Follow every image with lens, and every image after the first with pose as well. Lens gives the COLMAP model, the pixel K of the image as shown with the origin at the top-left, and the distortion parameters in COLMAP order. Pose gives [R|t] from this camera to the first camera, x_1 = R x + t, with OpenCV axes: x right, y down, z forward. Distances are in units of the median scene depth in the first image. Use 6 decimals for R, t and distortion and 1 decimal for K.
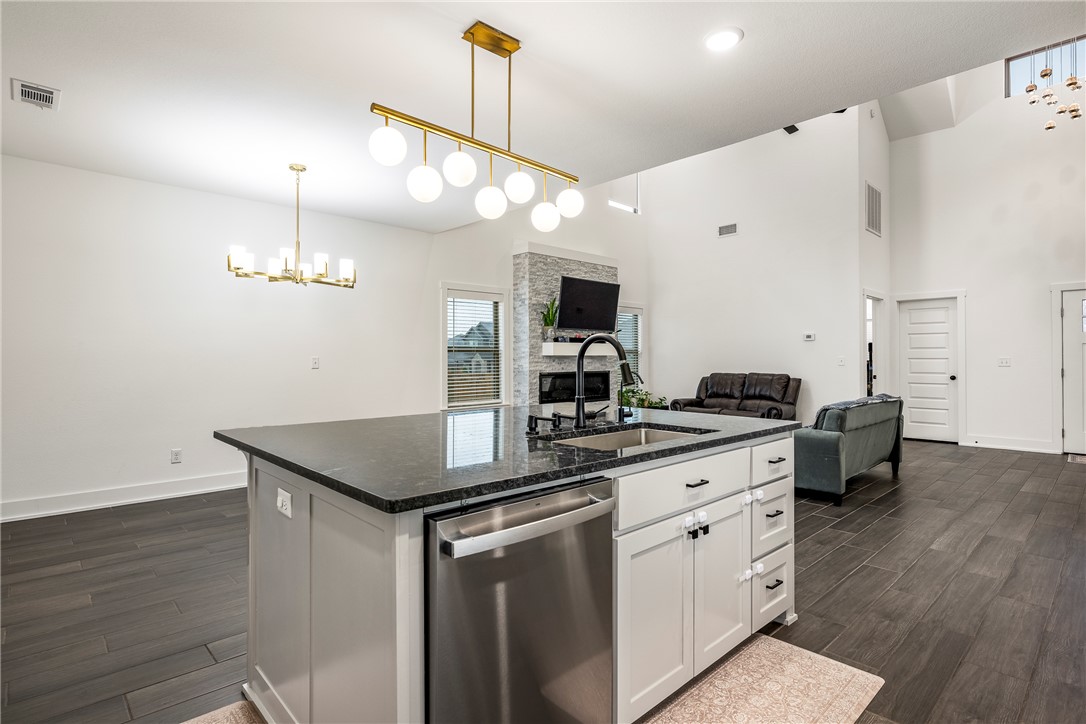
lens RADIAL K [[543.8, 0, 542.3], [0, 543.8, 358.2], [0, 0, 1]] dist [0.000536, -0.000257]
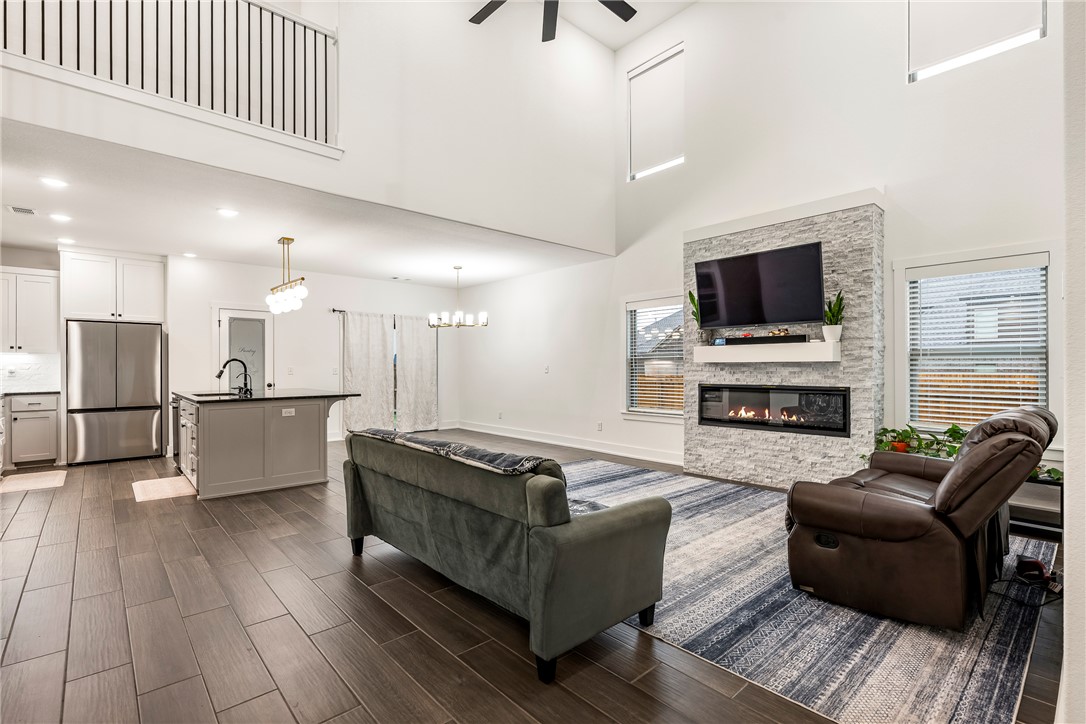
lens RADIAL K [[500.6, 0, 540.8], [0, 500.6, 365.5], [0, 0, 1]] dist [-0.000111, -0.000150]
pose [[-0.027113, 0.000154, -0.999632, 0.746057], [0.003317, 0.999994, 0.000064, -0.001398], [0.999627, -0.003314, -0.027113, 0.760130]]
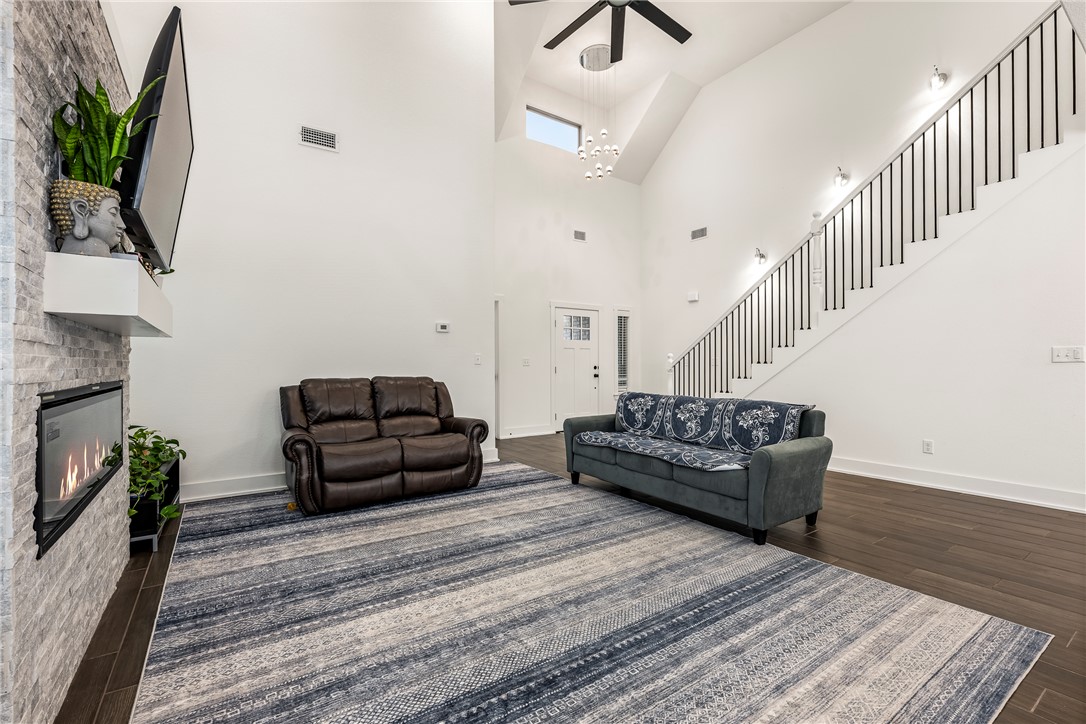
lens RADIAL K [[476.0, 0, 541.3], [0, 476.0, 363.6], [0, 0, 1]] dist [-0.001440, -0.000012]
pose [[0.159519, 0.006264, 0.987175, -0.148560], [0.001096, 0.999978, -0.006522, 0.016574], [-0.987194, 0.002122, 0.159508, 0.763305]]
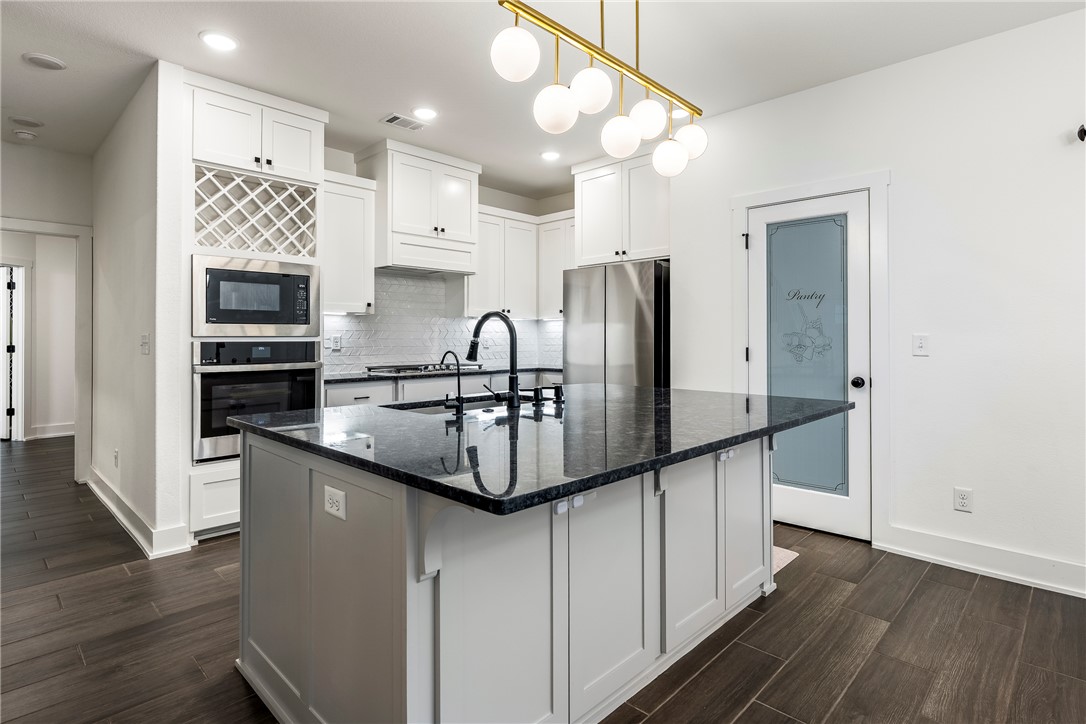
lens RADIAL K [[556.5, 0, 538.2], [0, 556.5, 334.3], [0, 0, 1]] dist [-0.000535, -0.000068]
pose [[-0.999245, 0.002058, -0.038796, 0.019093], [0.002381, 0.999963, -0.008258, 0.002480], [0.038778, -0.008344, -0.999213, 0.606125]]
